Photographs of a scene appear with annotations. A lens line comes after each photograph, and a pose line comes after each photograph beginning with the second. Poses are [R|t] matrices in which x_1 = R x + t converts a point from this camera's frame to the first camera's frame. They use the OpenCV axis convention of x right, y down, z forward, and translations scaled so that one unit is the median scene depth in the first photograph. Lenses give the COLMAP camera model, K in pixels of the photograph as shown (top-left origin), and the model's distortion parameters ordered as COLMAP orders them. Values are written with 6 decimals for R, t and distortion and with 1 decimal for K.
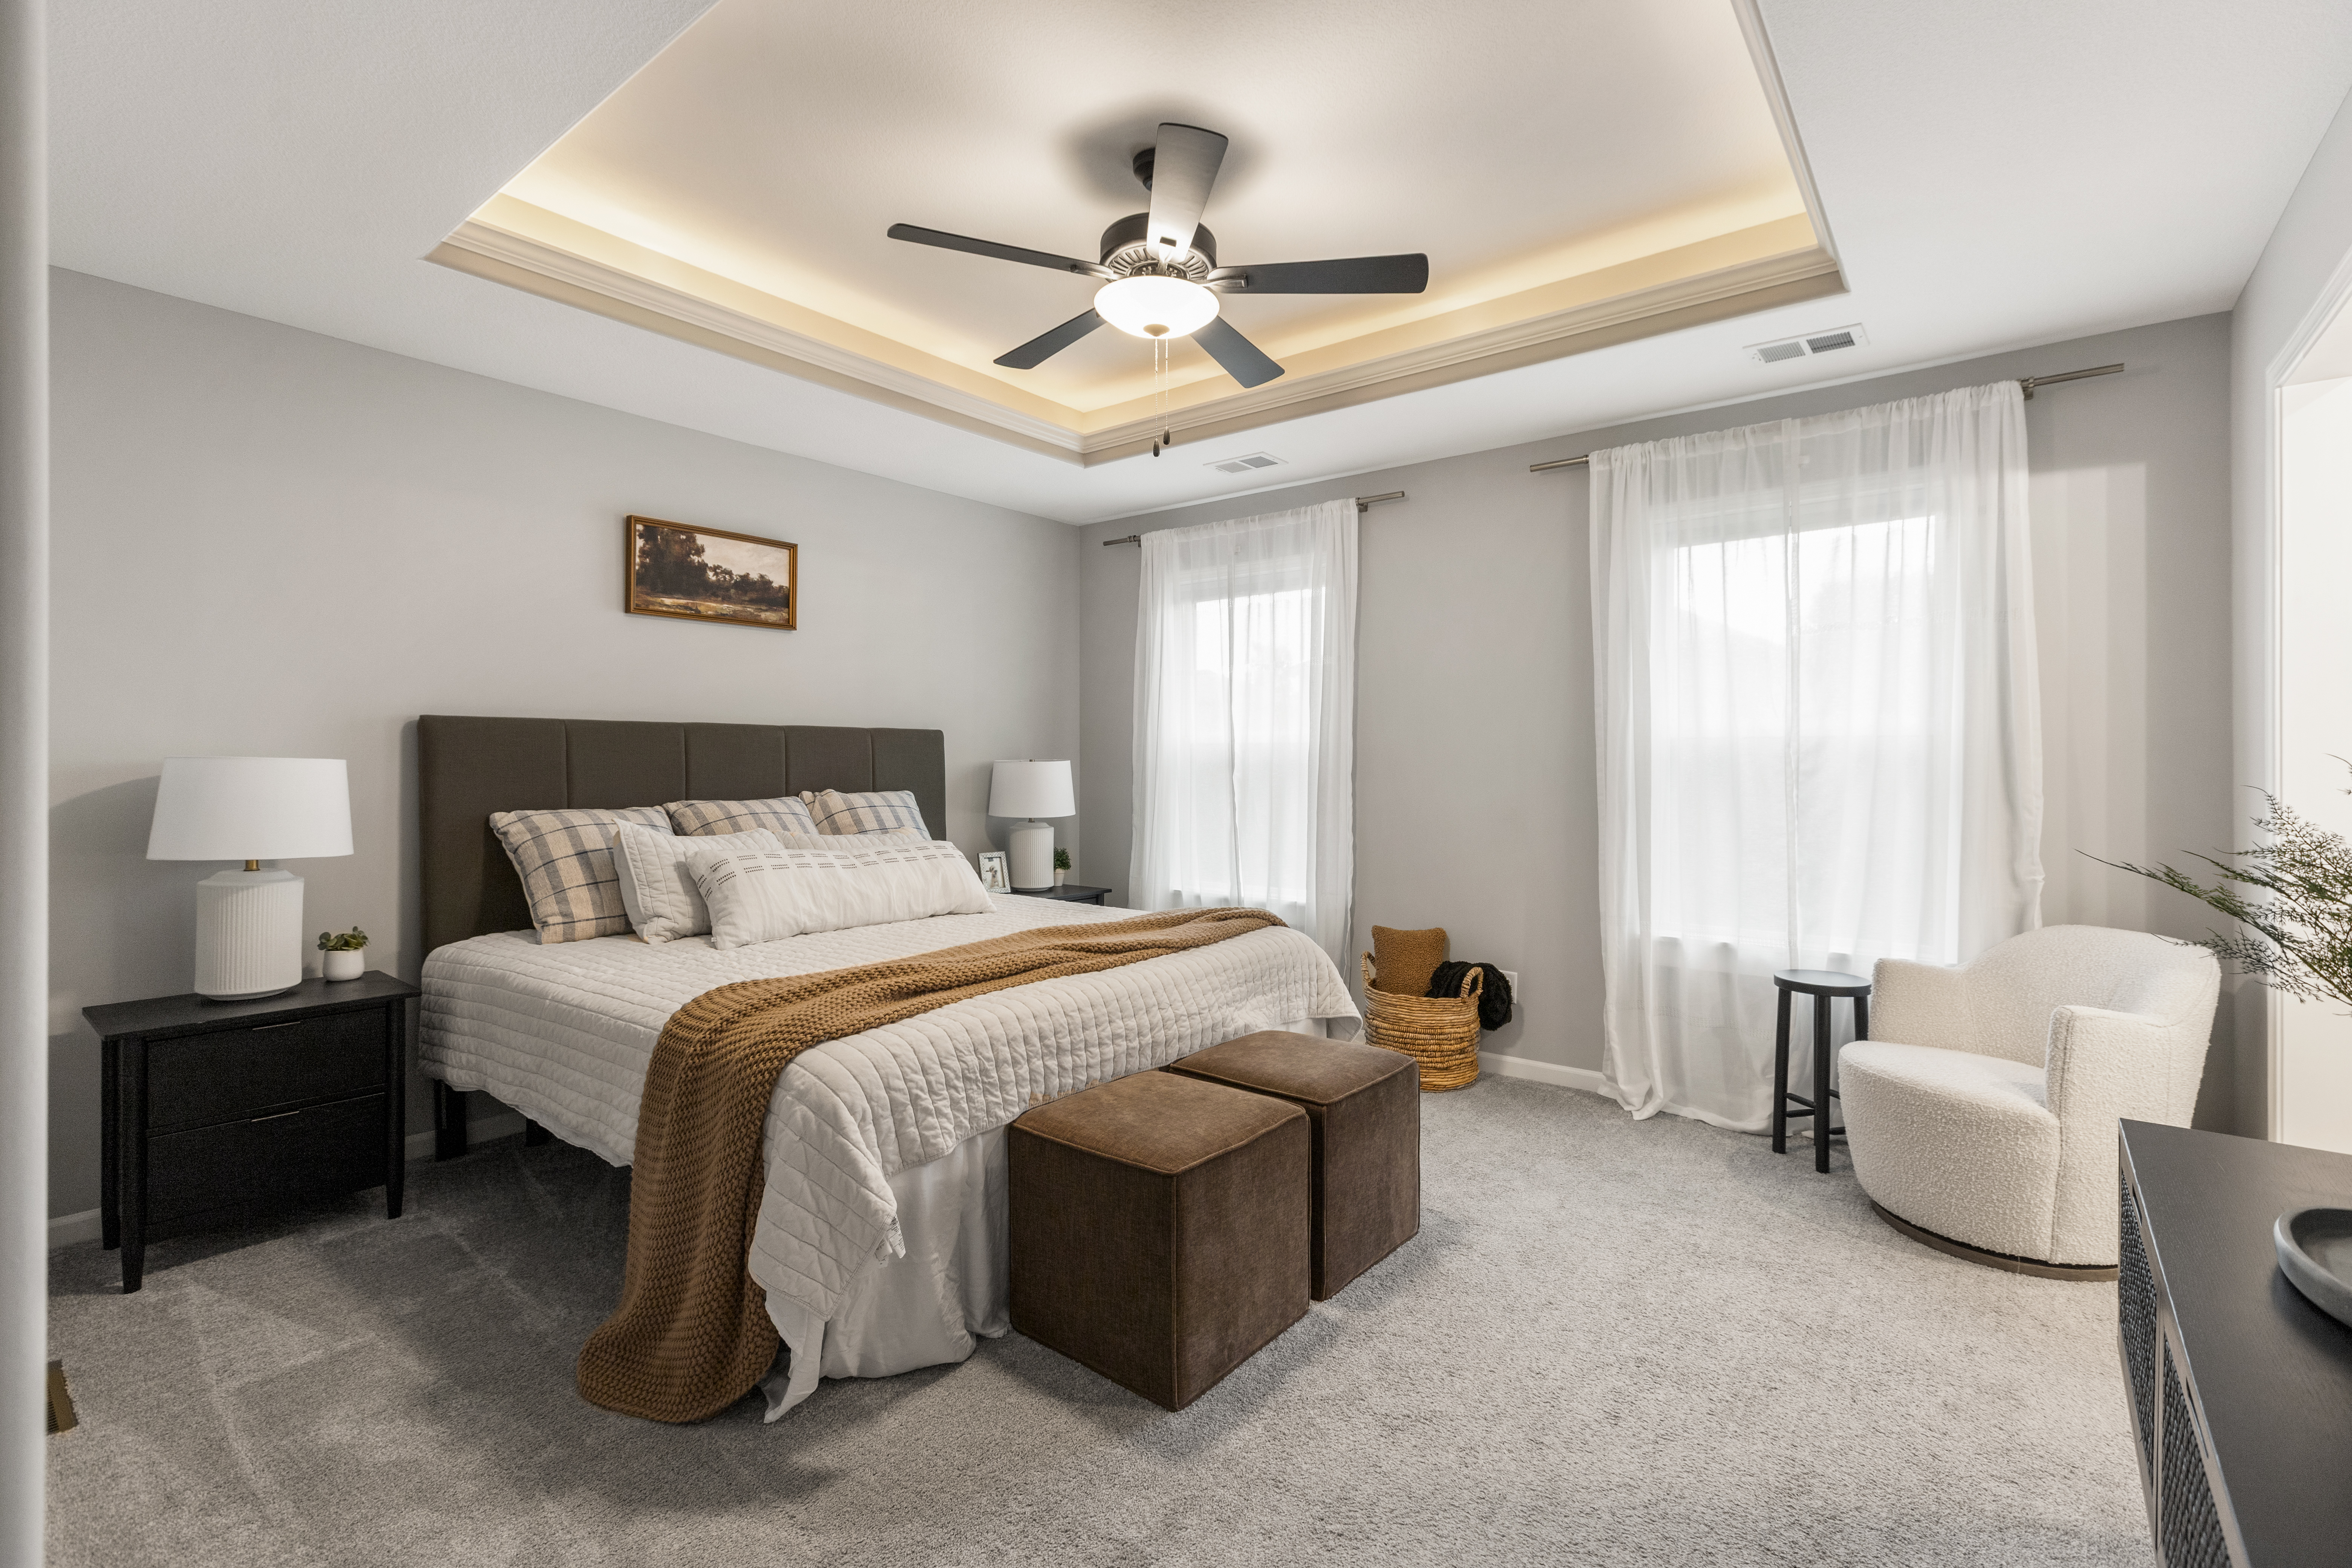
lens RADIAL K [[1060.5, 0, 1177.2], [0, 1060.5, 759.8], [0, 0, 1]] dist [0.001616, -0.000008]
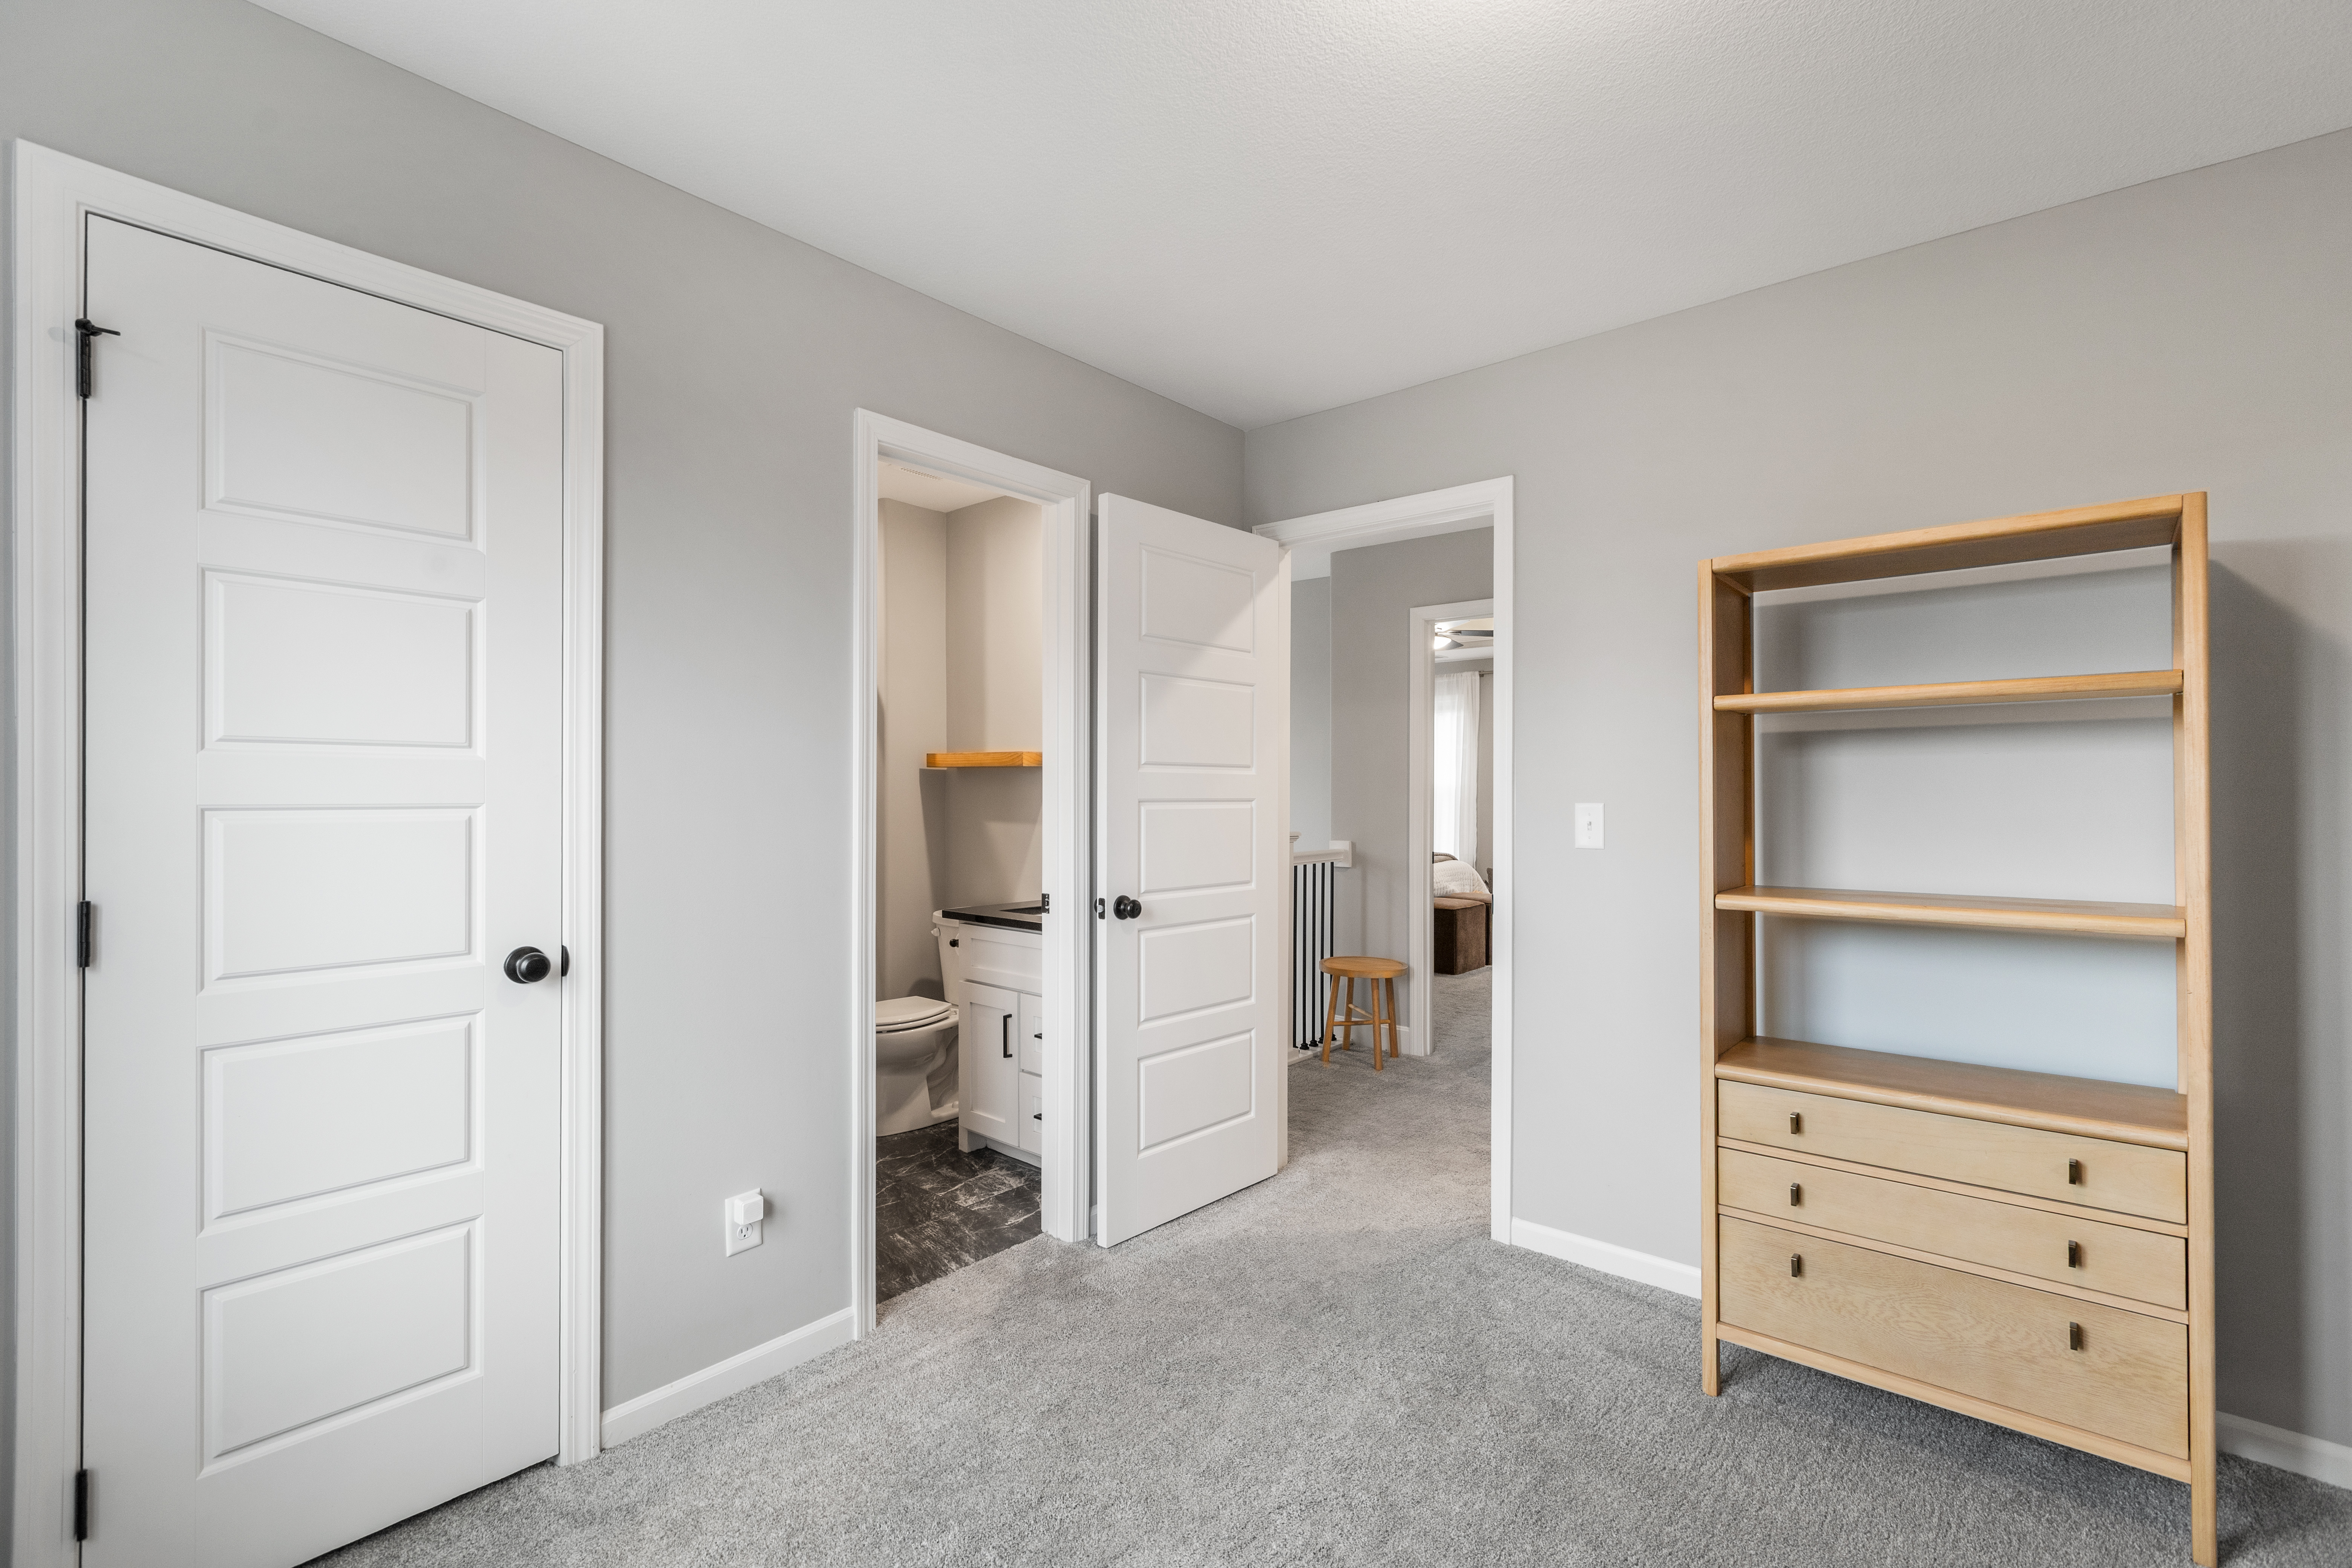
lens RADIAL K [[1049.0, 0, 1181.0], [0, 1049.0, 774.6], [0, 0, 1]] dist [-0.001115, -0.000557]
pose [[0.999241, -0.001916, -0.038897, -0.460973], [0.001391, 0.999908, -0.013516, -0.009080], [0.038919, 0.013452, 0.999152, -1.509532]]
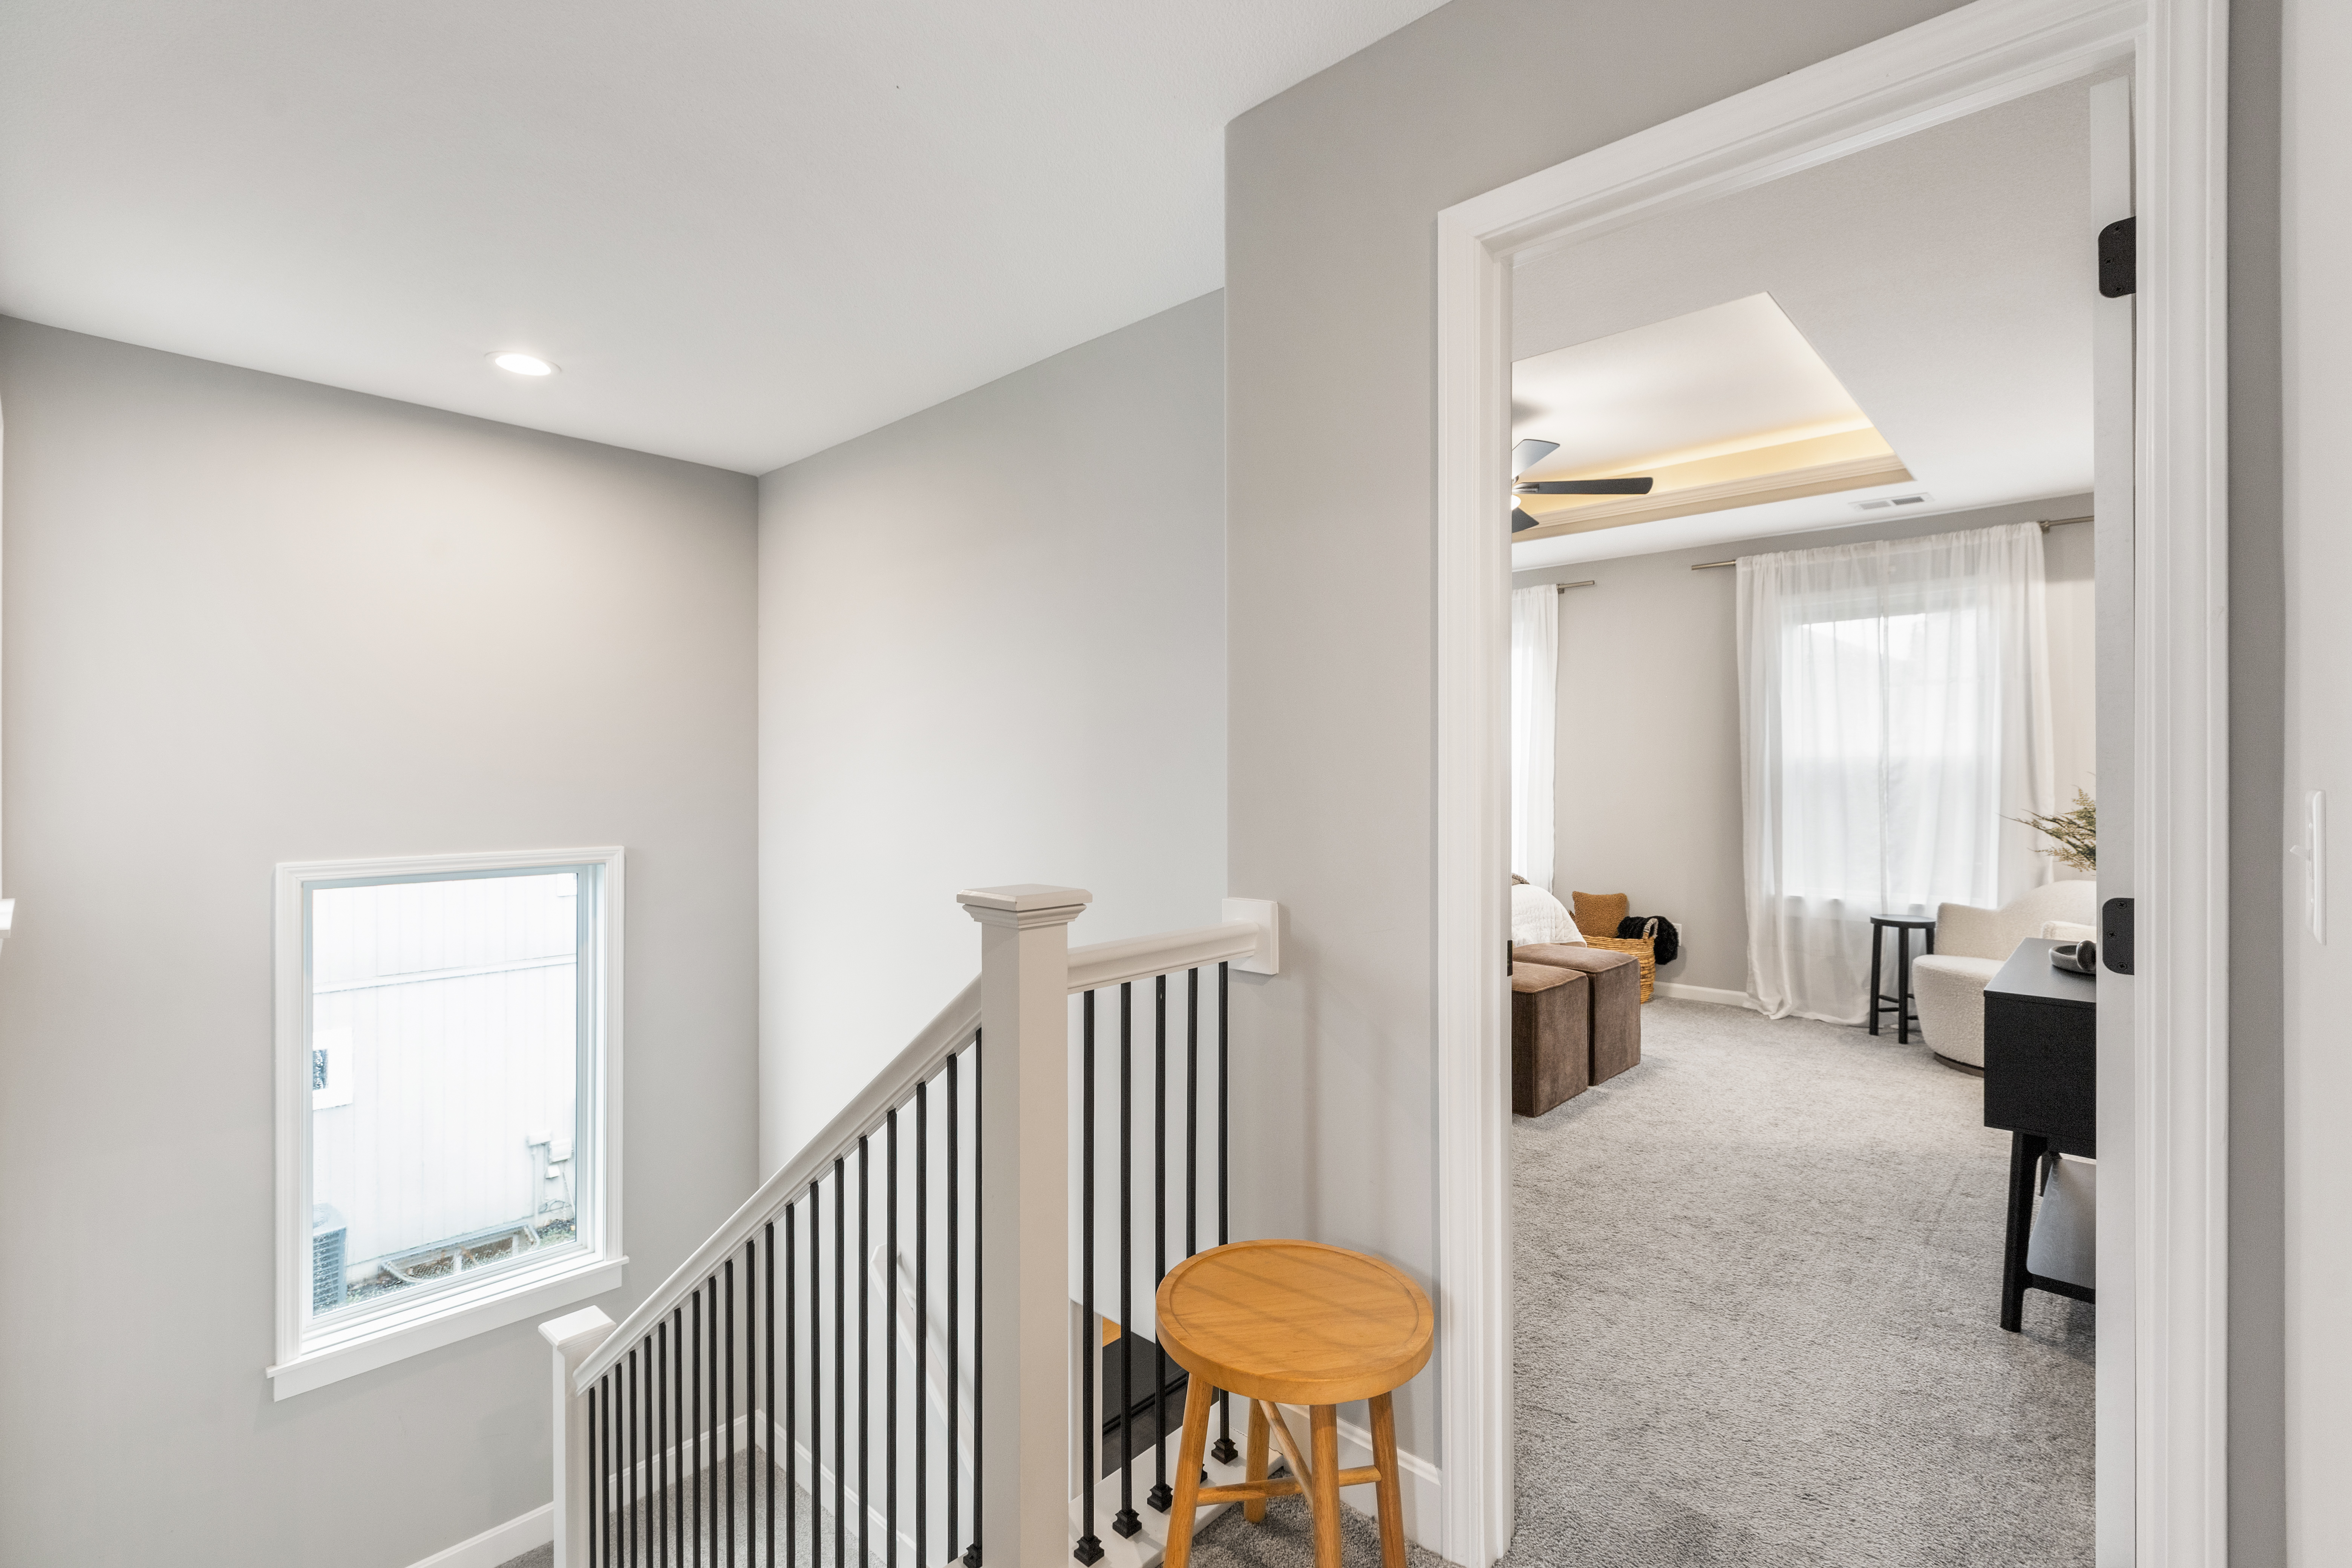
lens RADIAL K [[1049.0, 0, 1181.0], [0, 1049.0, 774.6], [0, 0, 1]] dist [-0.001115, -0.000557]
pose [[0.996810, -0.001530, -0.079793, -0.282170], [0.001632, 0.999998, 0.001212, -0.000693], [0.079791, -0.001338, 0.996811, -0.539496]]
